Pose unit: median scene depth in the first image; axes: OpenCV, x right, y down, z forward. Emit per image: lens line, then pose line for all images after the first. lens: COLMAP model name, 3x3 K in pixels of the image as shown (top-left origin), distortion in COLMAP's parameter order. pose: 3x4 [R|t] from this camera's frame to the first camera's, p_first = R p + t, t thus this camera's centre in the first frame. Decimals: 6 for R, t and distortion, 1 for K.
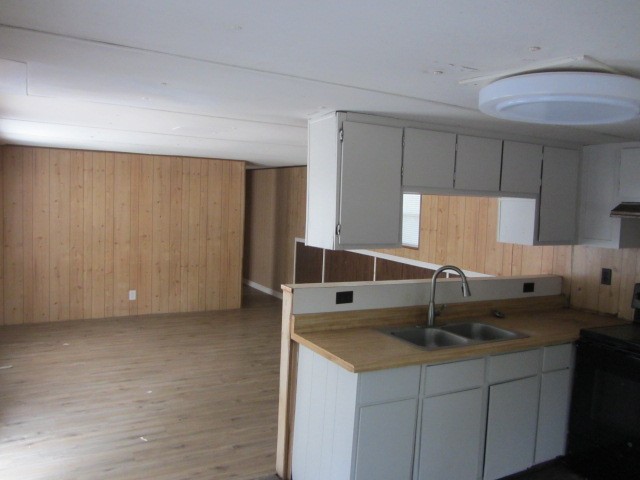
lens RADIAL K [[530.8, 0, 319.0], [0, 530.8, 237.3], [0, 0, 1]] dist [-0.043481, 0.010965]
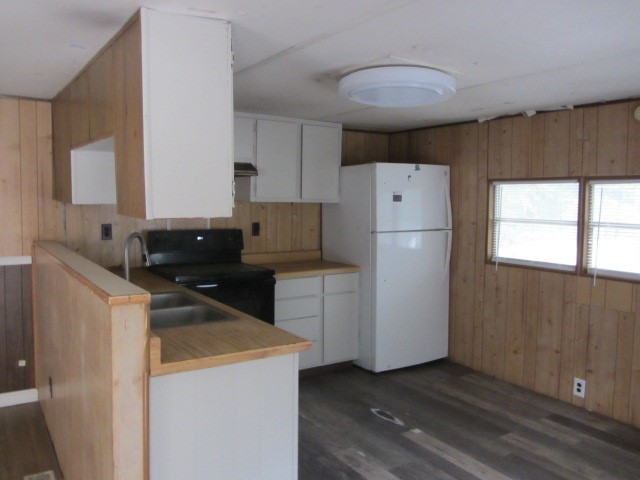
lens RADIAL K [[530.8, 0, 319.0], [0, 530.8, 237.3], [0, 0, 1]] dist [-0.043481, 0.010965]
pose [[-0.075836, -0.127489, 0.988937, -0.608136], [0.051327, 0.989979, 0.131559, -0.034853], [-0.995798, 0.060736, -0.068533, 0.798237]]
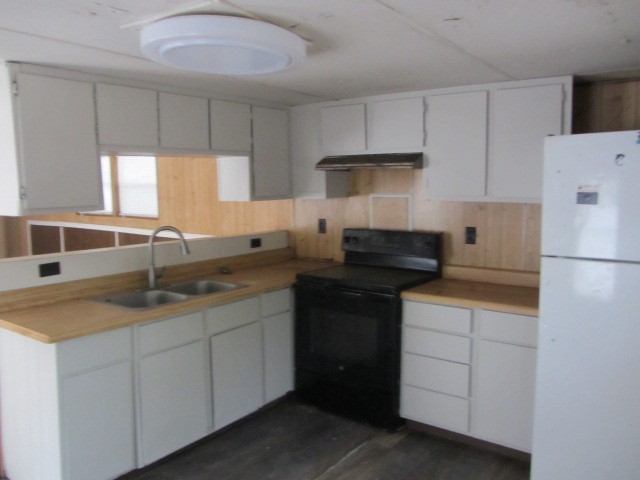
lens RADIAL K [[530.8, 0, 319.0], [0, 530.8, 237.3], [0, 0, 1]] dist [-0.043481, 0.010965]
pose [[0.908052, -0.096333, 0.407630, 0.100139], [0.078775, 0.995104, 0.059685, 0.037681], [-0.411384, -0.022086, 0.911194, -0.023199]]
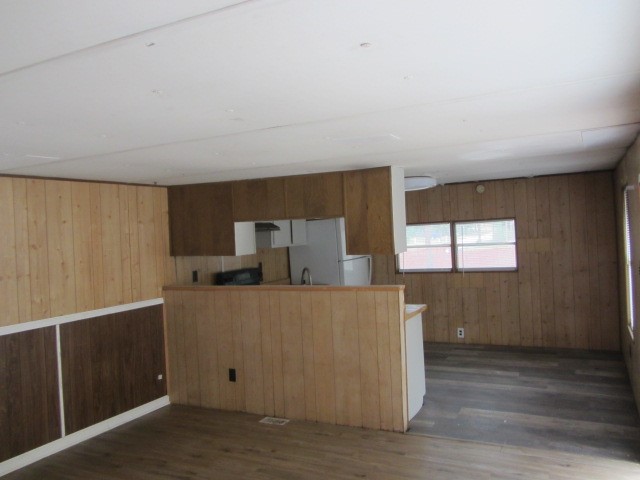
lens RADIAL K [[530.8, 0, 319.0], [0, 530.8, 237.3], [0, 0, 1]] dist [-0.043481, 0.010965]
pose [[-0.559044, -0.033363, 0.828466, -1.025657], [0.081403, 0.992155, 0.094884, -0.172731], [-0.825132, 0.120484, -0.551943, 1.831925]]
